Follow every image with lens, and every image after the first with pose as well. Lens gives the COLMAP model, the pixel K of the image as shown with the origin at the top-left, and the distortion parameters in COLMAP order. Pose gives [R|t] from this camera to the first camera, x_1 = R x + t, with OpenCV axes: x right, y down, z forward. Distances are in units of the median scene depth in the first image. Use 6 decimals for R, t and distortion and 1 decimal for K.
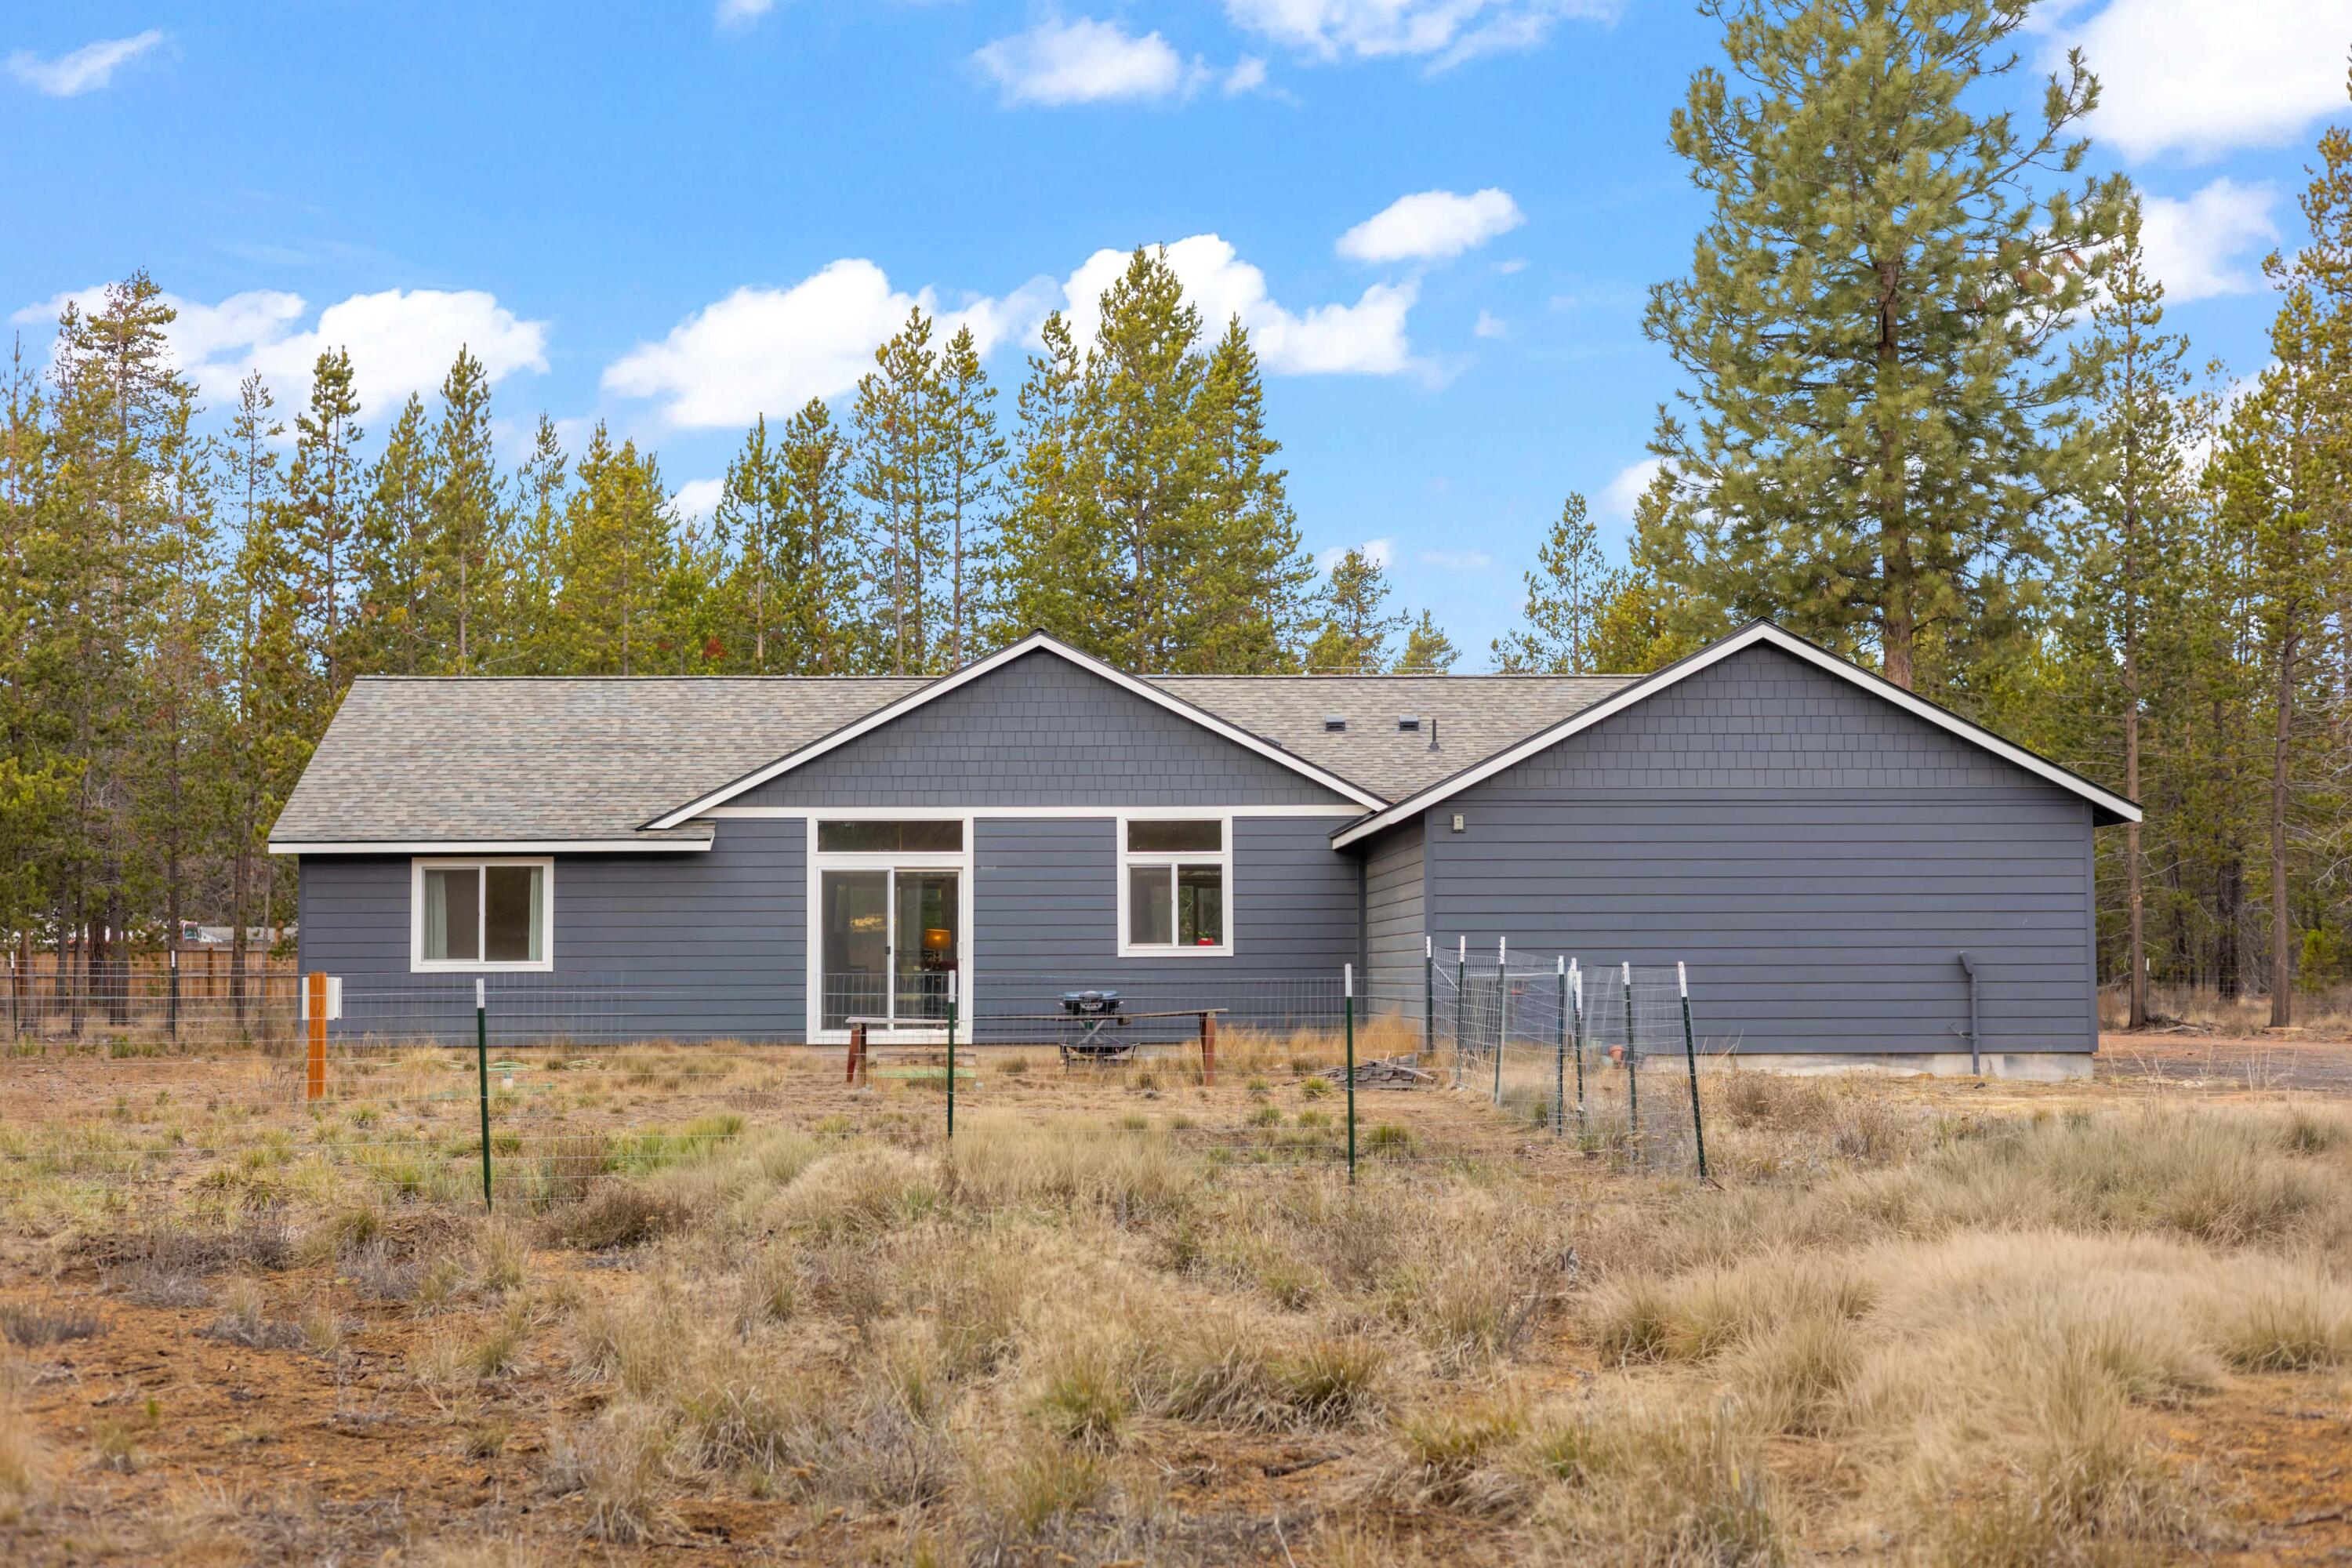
lens RADIAL K [[3474.0, 0, 1176.0], [0, 3474.0, 784.0], [0, 0, 1]] dist [0.017675, 0.041451]
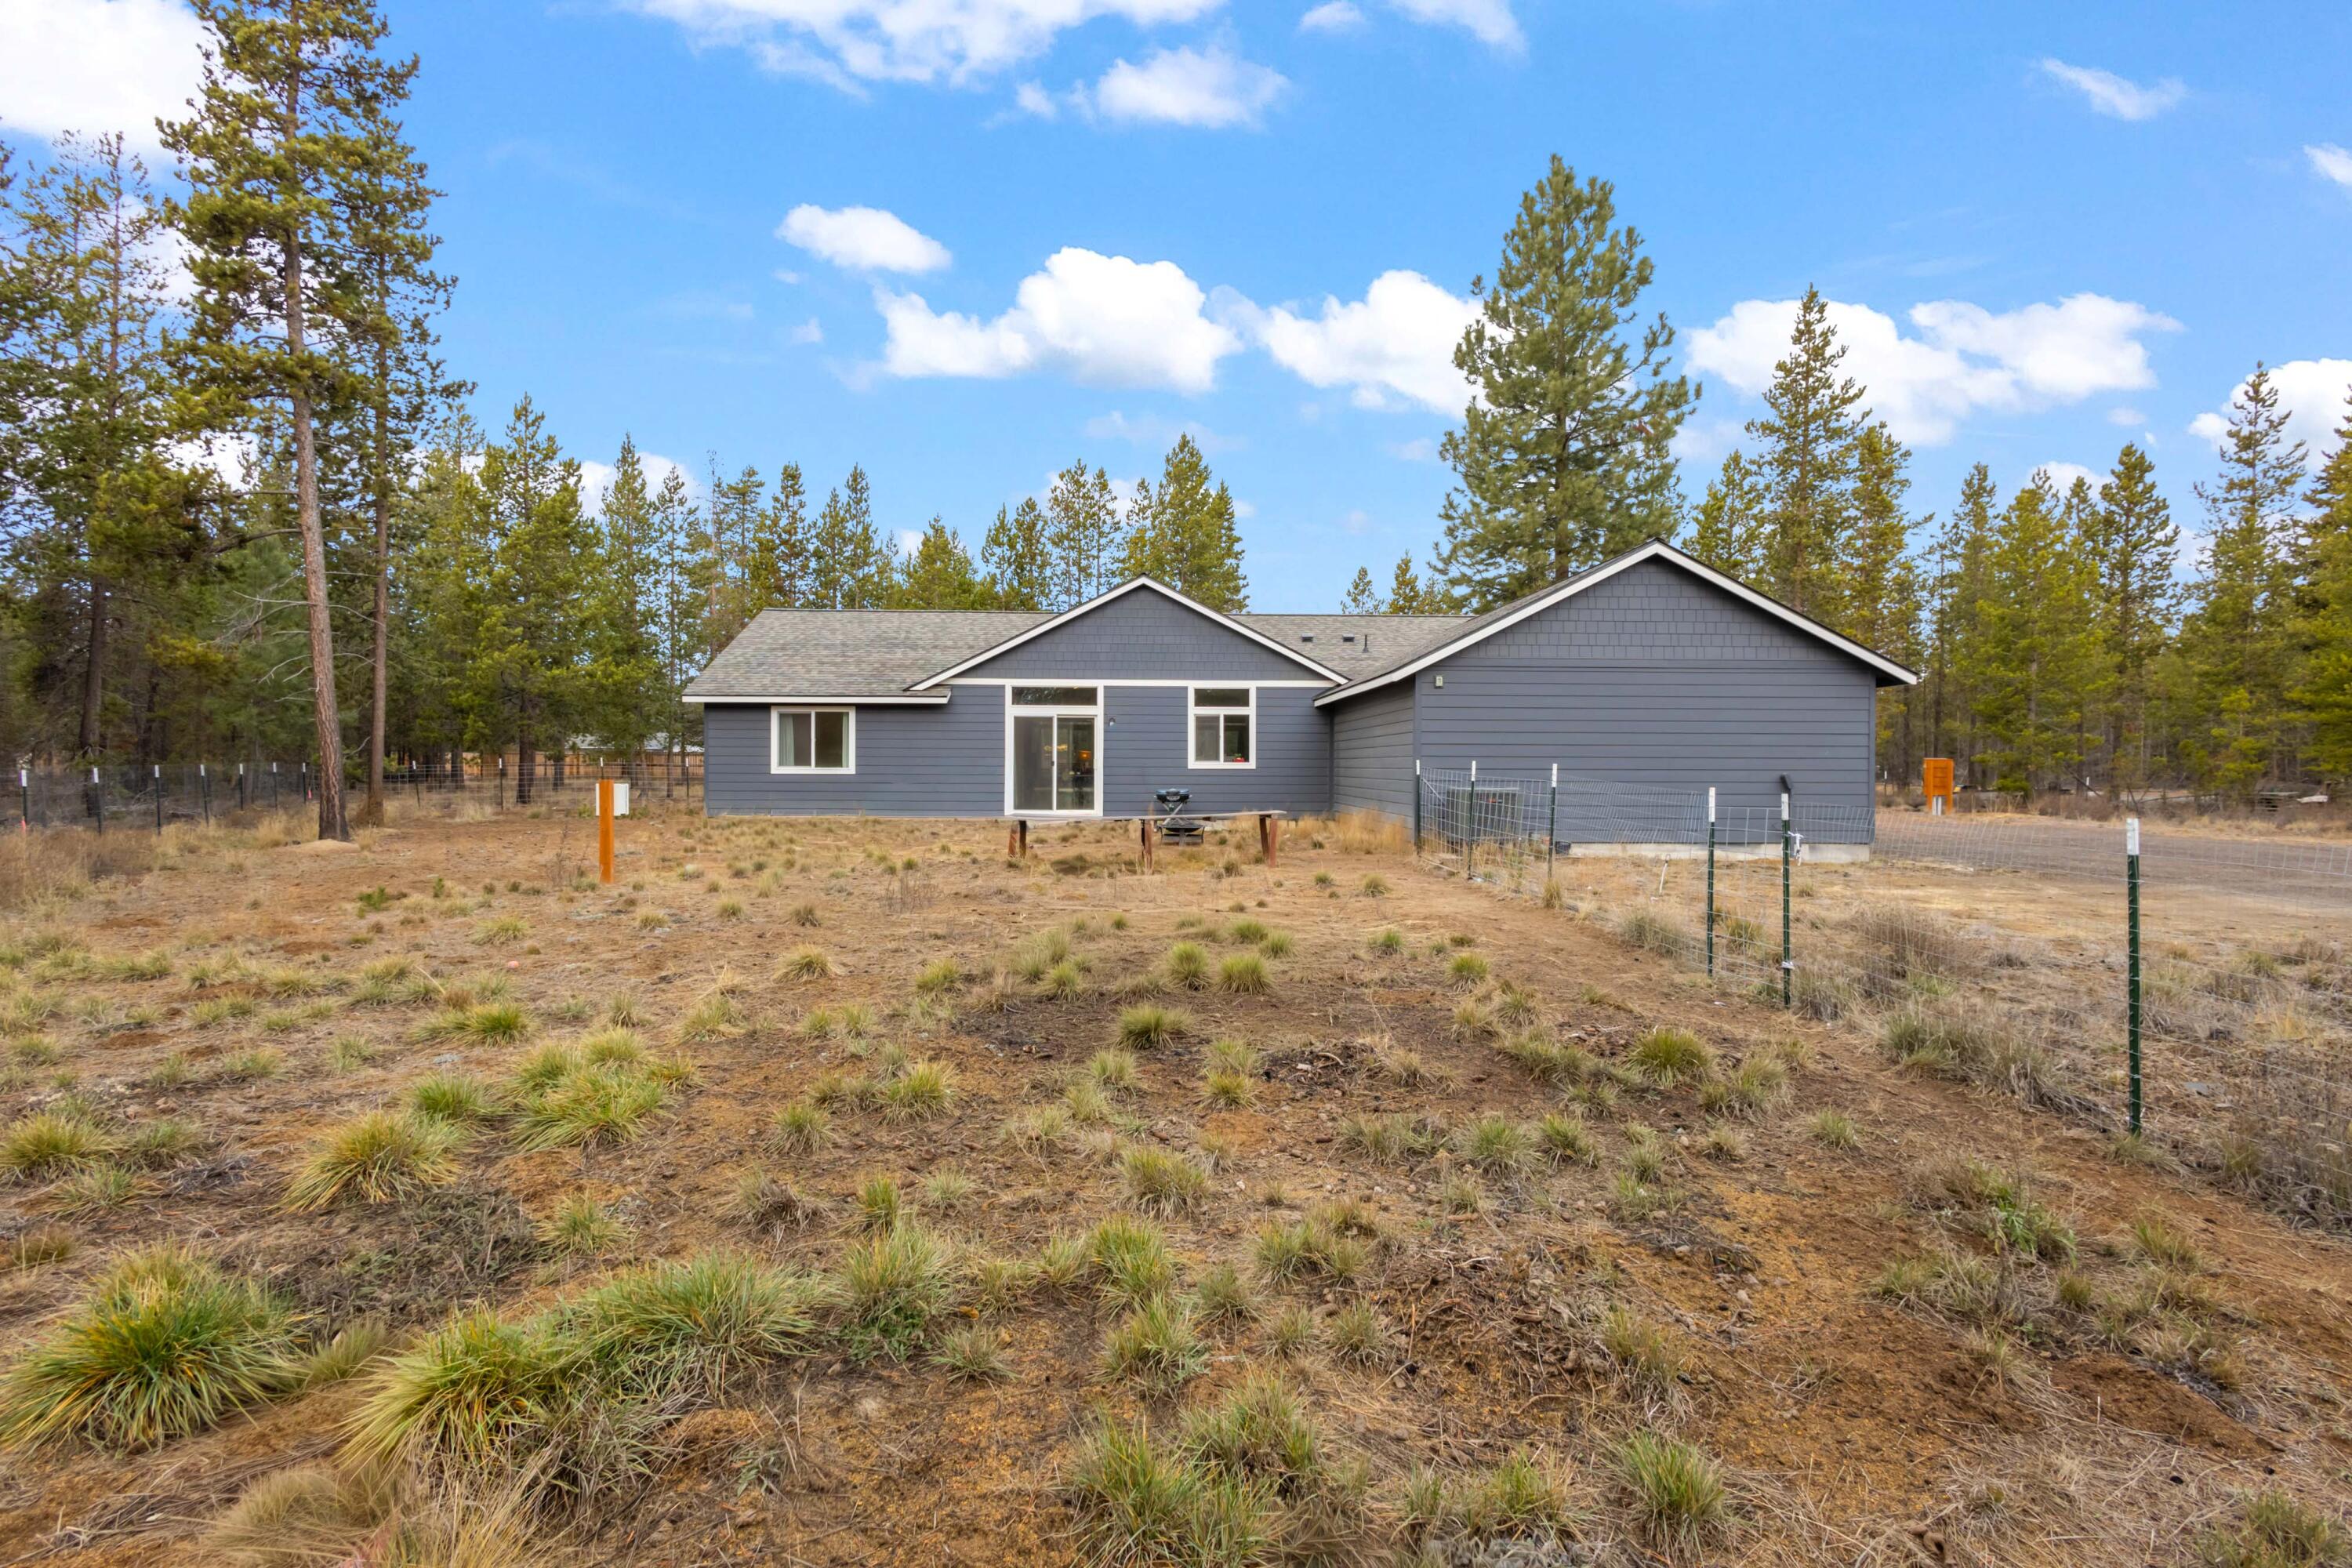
lens RADIAL K [[1069.1, 0, 1176.0], [0, 1069.1, 784.0], [0, 0, 1]] dist [0.000613, -0.000008]
pose [[0.999933, 0.009279, 0.006961, -0.026041], [-0.009762, 0.997296, 0.072832, 0.019102], [-0.006266, -0.072896, 0.997320, 0.473843]]
